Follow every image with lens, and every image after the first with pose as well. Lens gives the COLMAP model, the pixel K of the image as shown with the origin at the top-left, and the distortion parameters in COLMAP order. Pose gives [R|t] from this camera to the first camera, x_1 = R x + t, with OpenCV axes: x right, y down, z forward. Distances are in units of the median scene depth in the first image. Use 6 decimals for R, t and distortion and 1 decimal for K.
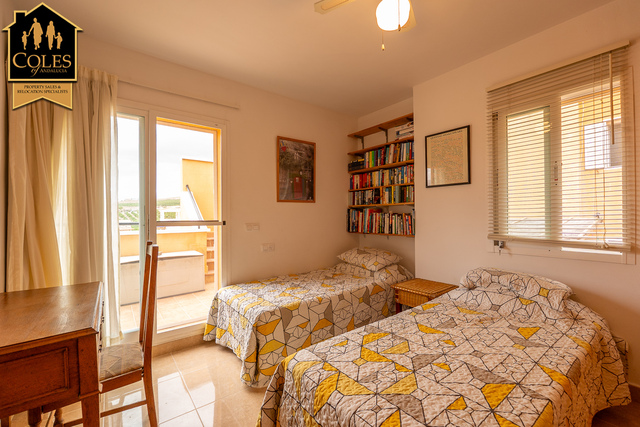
lens RADIAL K [[271.8, 0, 316.8], [0, 271.8, 213.5], [0, 0, 1]] dist [-0.005251, 0.000262]
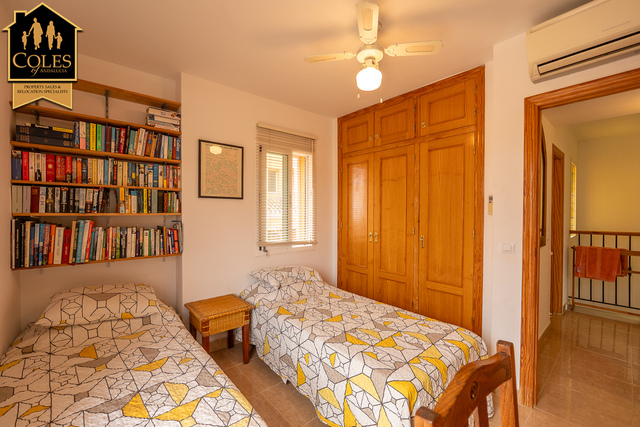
lens RADIAL K [[271.8, 0, 316.9], [0, 271.8, 215.8], [0, 0, 1]] dist [-0.005251, 0.000262]
pose [[-0.058927, -0.006441, 0.998241, -0.466438], [-0.012456, 0.999906, 0.005716, -0.041301], [-0.998185, -0.012098, -0.059002, 0.610535]]
